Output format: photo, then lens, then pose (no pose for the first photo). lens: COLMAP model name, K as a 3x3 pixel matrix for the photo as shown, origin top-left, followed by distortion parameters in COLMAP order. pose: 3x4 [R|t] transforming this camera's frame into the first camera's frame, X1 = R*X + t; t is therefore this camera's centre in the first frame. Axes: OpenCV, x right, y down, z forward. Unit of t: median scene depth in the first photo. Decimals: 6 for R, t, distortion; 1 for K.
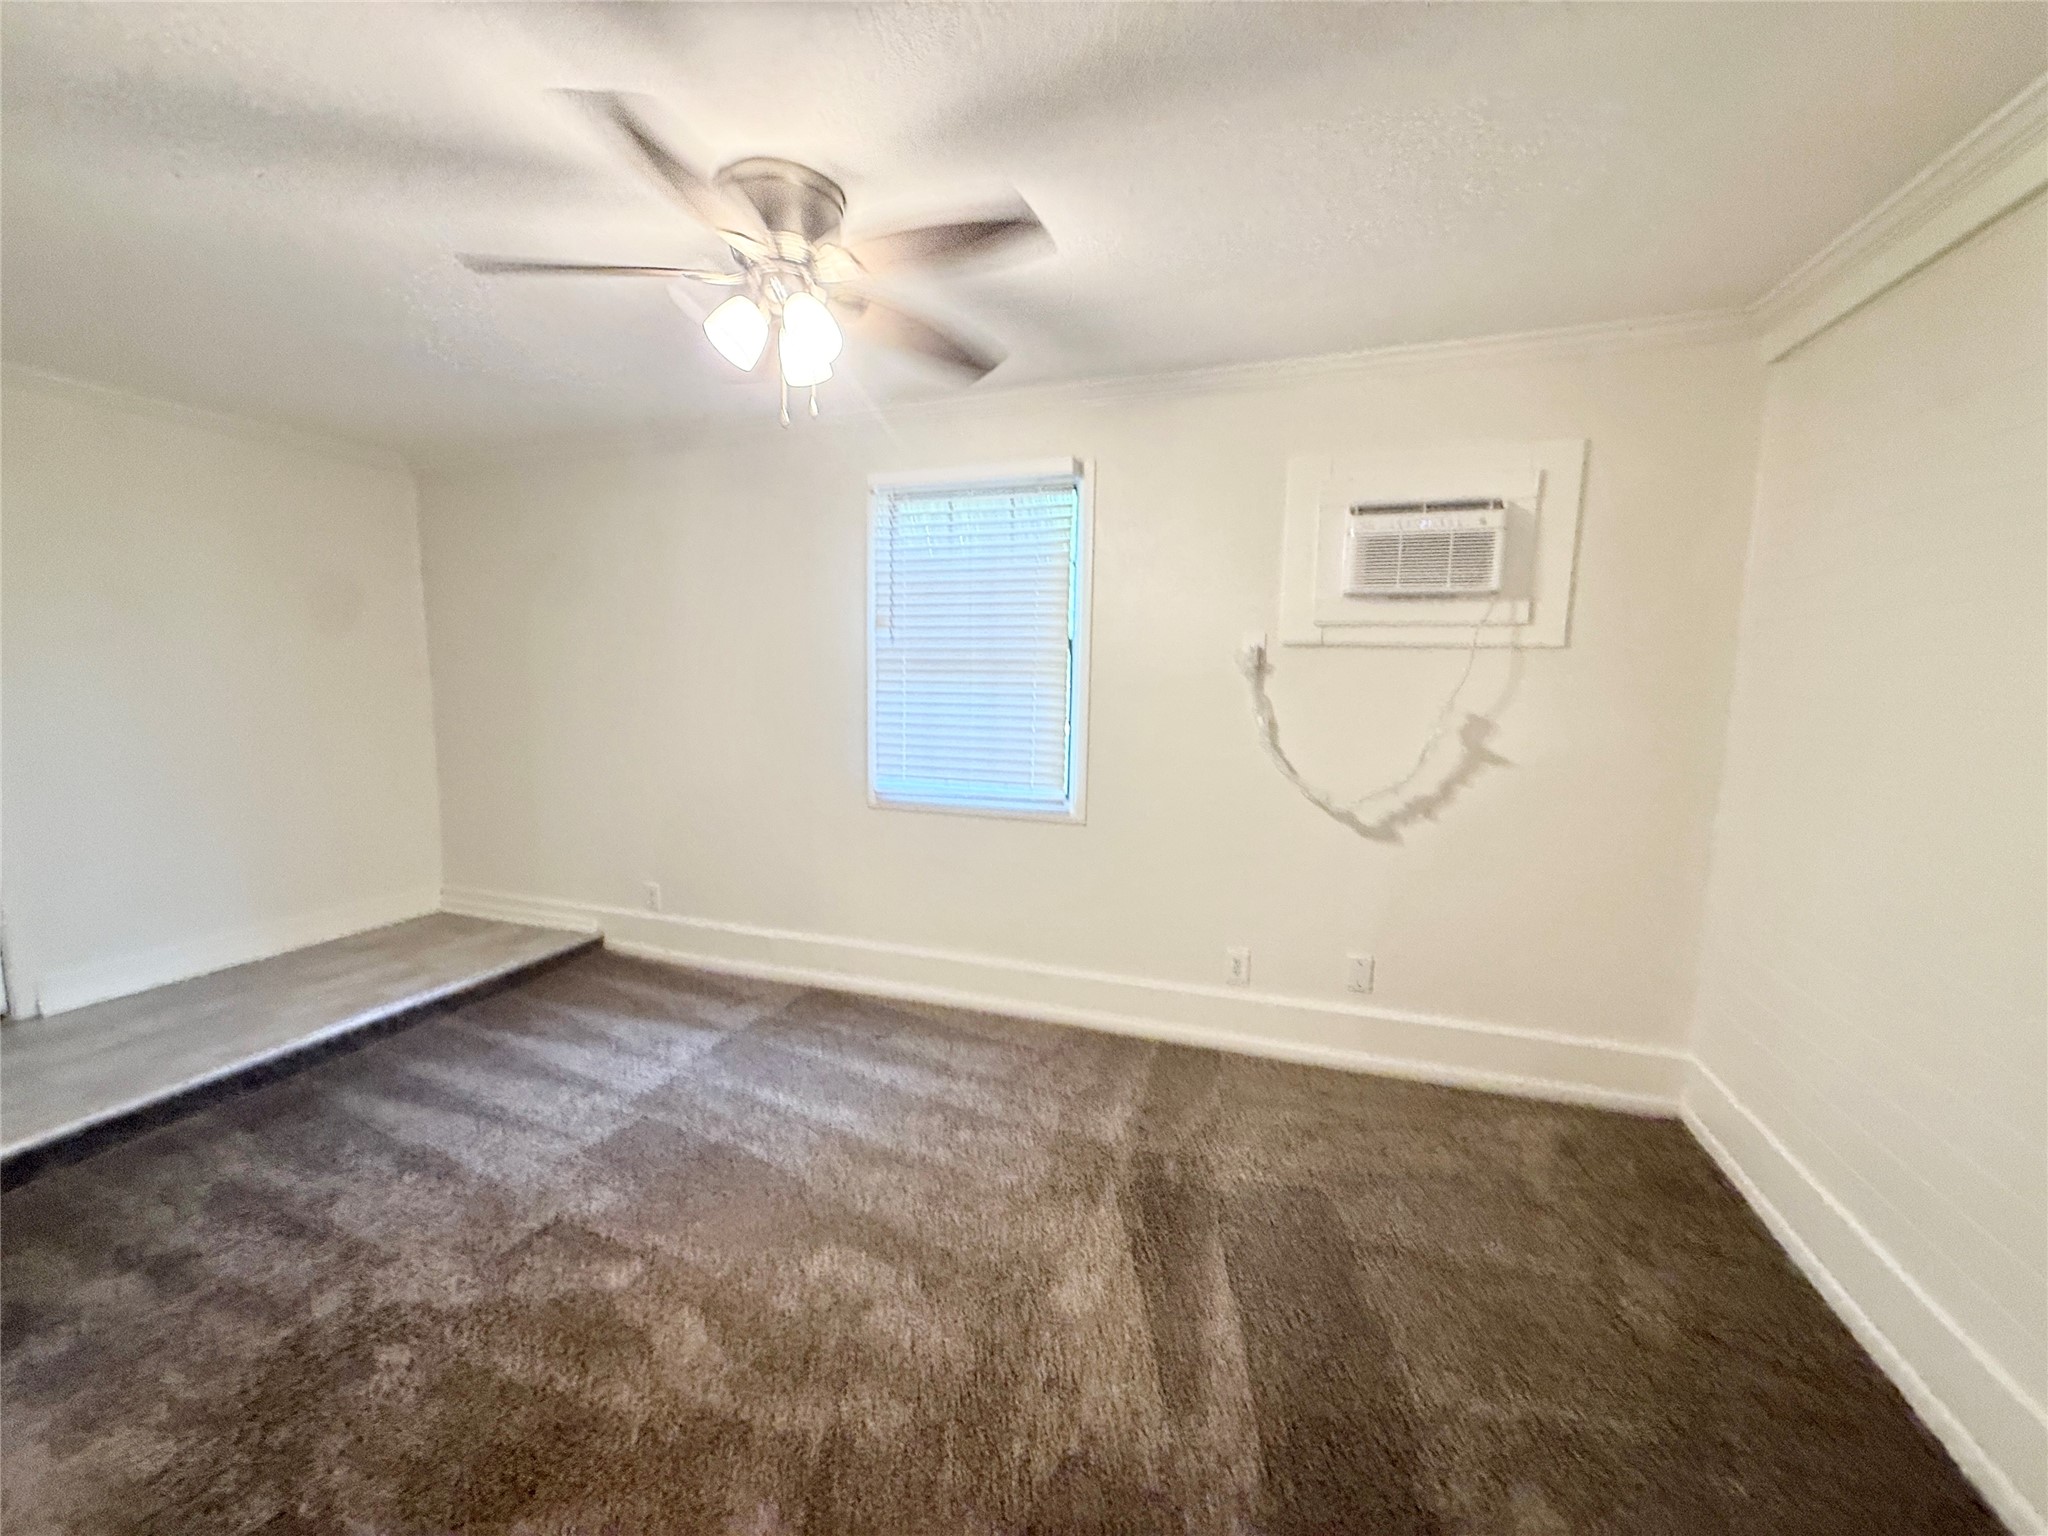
lens RADIAL K [[818.7, 0, 1024.0], [0, 818.7, 768.0], [0, 0, 1]] dist [0.000042, 0.000251]
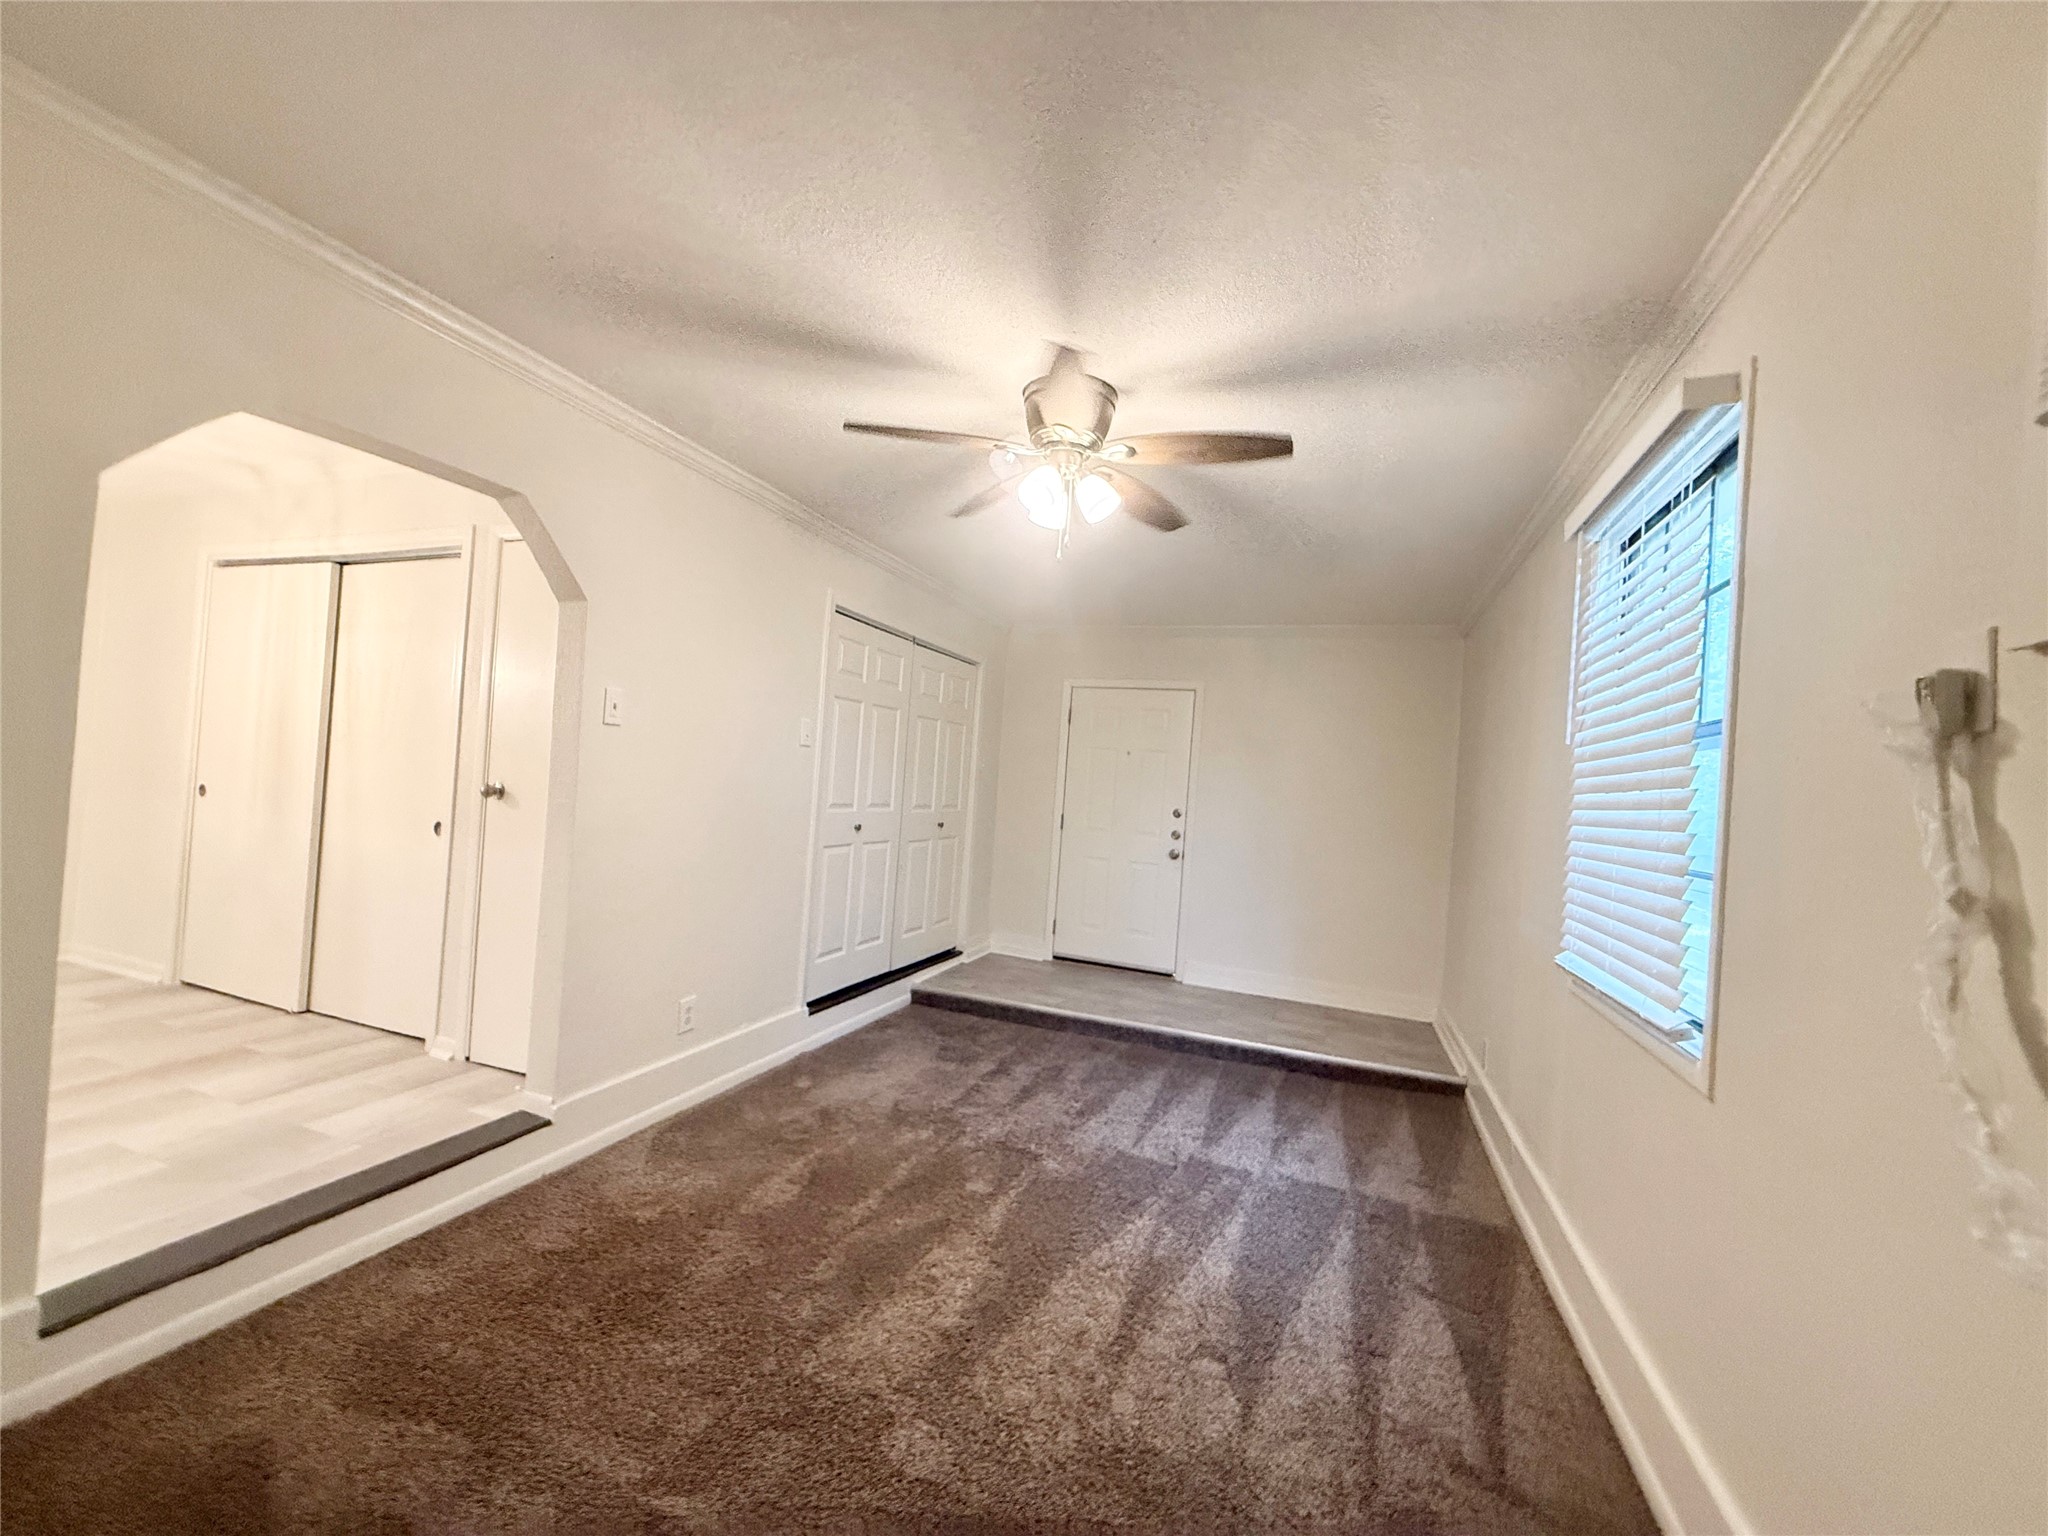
lens RADIAL K [[818.7, 0, 1024.0], [0, 818.7, 768.0], [0, 0, 1]] dist [0.000042, 0.000251]
pose [[-0.027016, -0.039897, -0.998839, 0.647246], [-0.190110, 0.981172, -0.034049, -0.030235], [0.981391, 0.188969, -0.034092, 0.694042]]
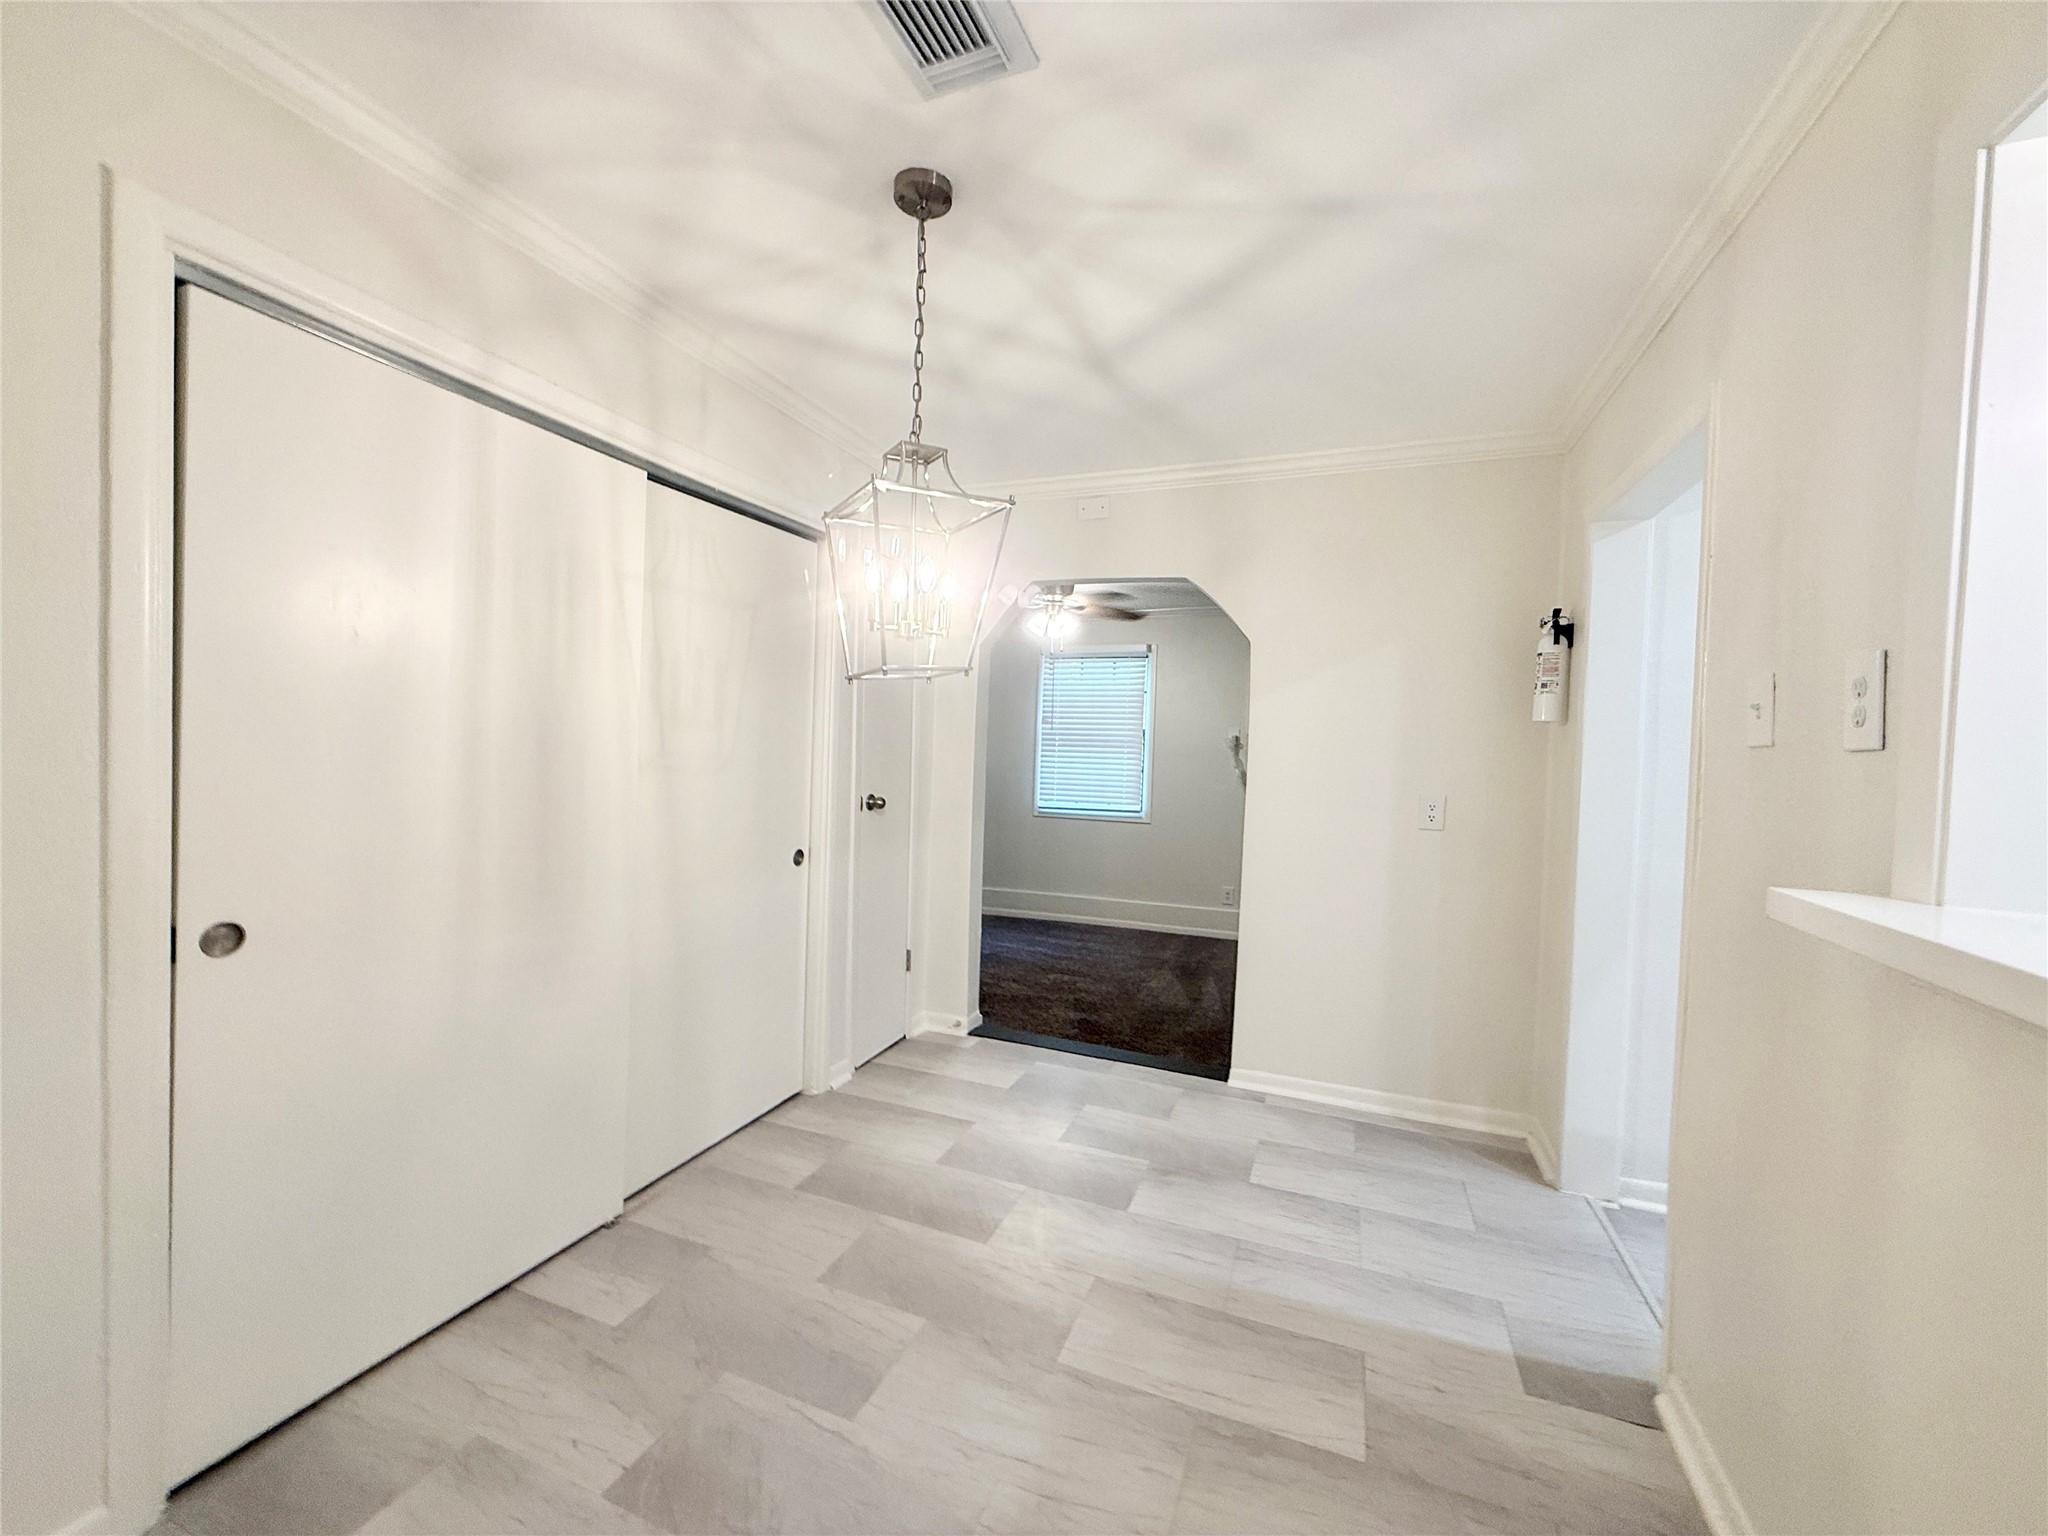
lens RADIAL K [[818.7, 0, 1024.0], [0, 818.7, 768.0], [0, 0, 1]] dist [0.000042, 0.000251]
pose [[0.999081, 0.018755, -0.038544, -0.179647], [-0.022458, 0.994932, -0.098005, 0.155544], [0.036510, 0.098781, 0.994439, -1.131030]]
